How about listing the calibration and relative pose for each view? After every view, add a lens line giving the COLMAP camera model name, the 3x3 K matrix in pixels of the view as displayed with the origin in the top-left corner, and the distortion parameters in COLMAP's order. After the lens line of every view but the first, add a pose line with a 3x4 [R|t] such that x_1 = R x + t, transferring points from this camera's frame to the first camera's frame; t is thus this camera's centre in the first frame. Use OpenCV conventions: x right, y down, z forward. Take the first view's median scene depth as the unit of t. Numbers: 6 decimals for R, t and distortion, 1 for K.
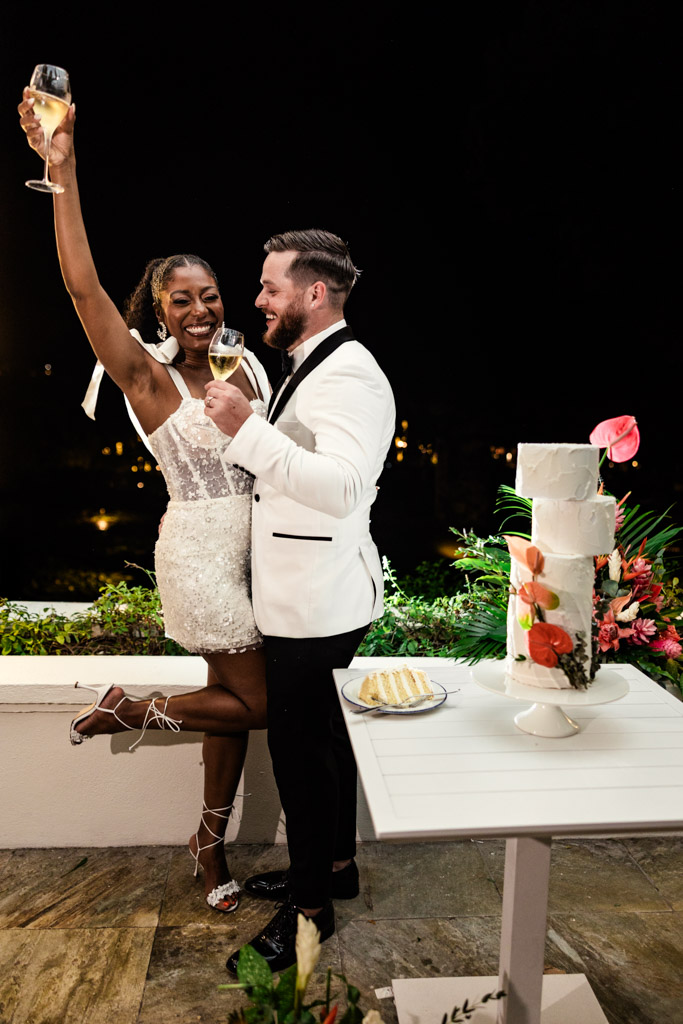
lens RADIAL K [[832.7, 0, 353.4], [0, 832.7, 500.3], [0, 0, 1]] dist [0.010287, 0.006847]
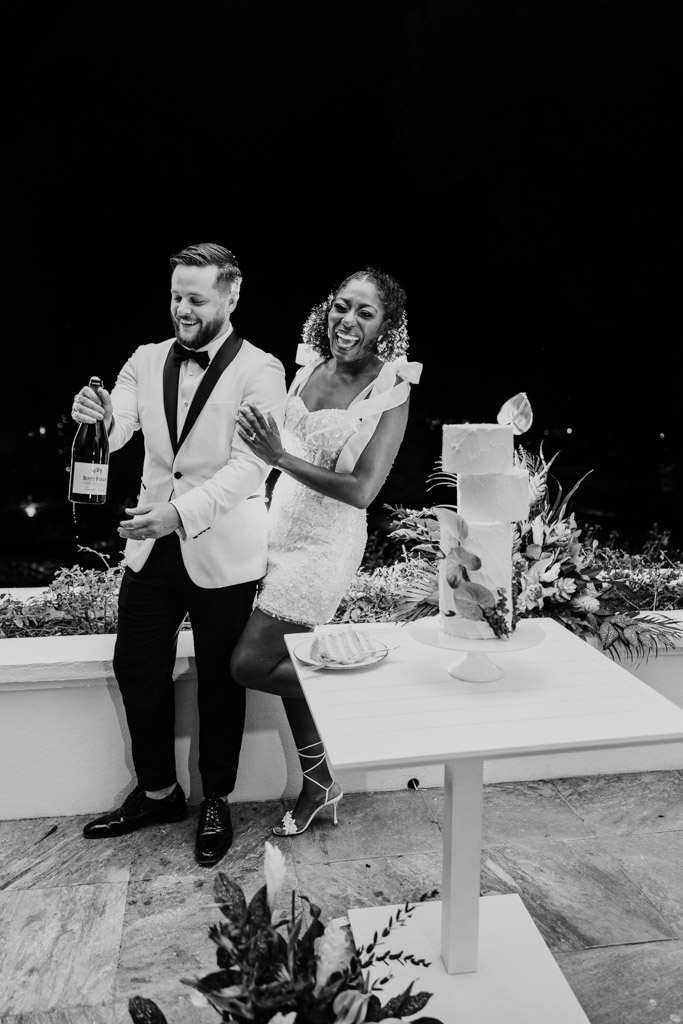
lens RADIAL K [[832.7, 0, 345.6], [0, 832.7, 493.2], [0, 0, 1]] dist [0.010287, 0.006847]
pose [[0.997196, -0.036959, 0.065072, -0.007016], [0.035672, 0.999146, 0.020835, -0.003093], [-0.065786, -0.018456, 0.997663, -0.080925]]
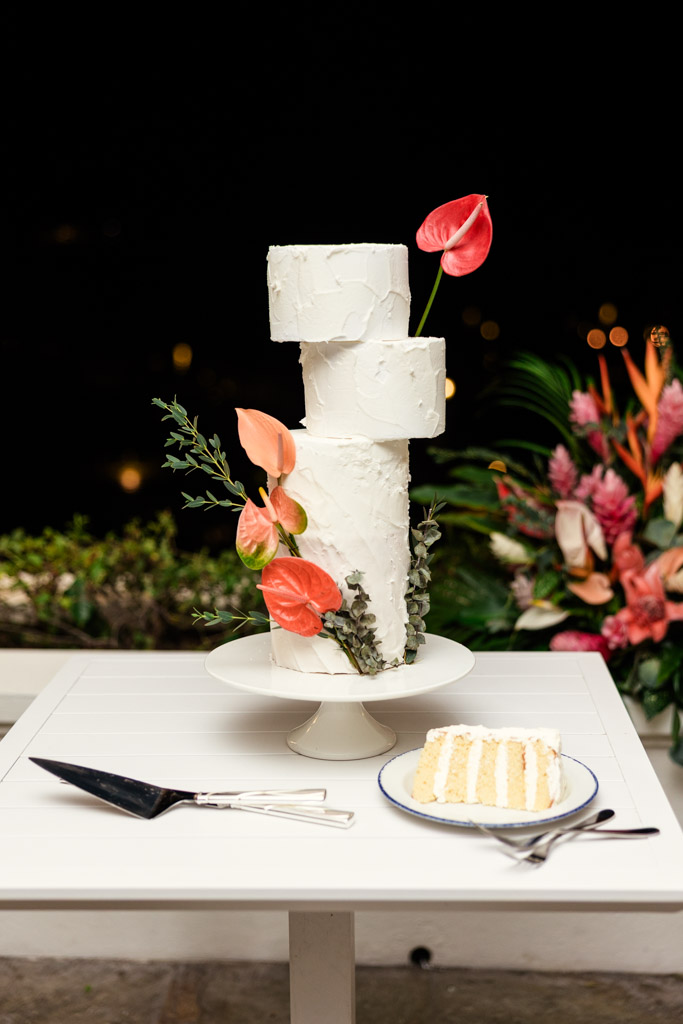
lens RADIAL K [[1394.6, 0, 323.1], [0, 1394.6, 450.3], [0, 0, 1]] dist [-0.006901, 0.000000]
pose [[0.990301, -0.010381, -0.138551, 0.243765], [0.012233, 0.999847, 0.012527, 0.039809], [0.138400, -0.014100, 0.990276, 0.038591]]
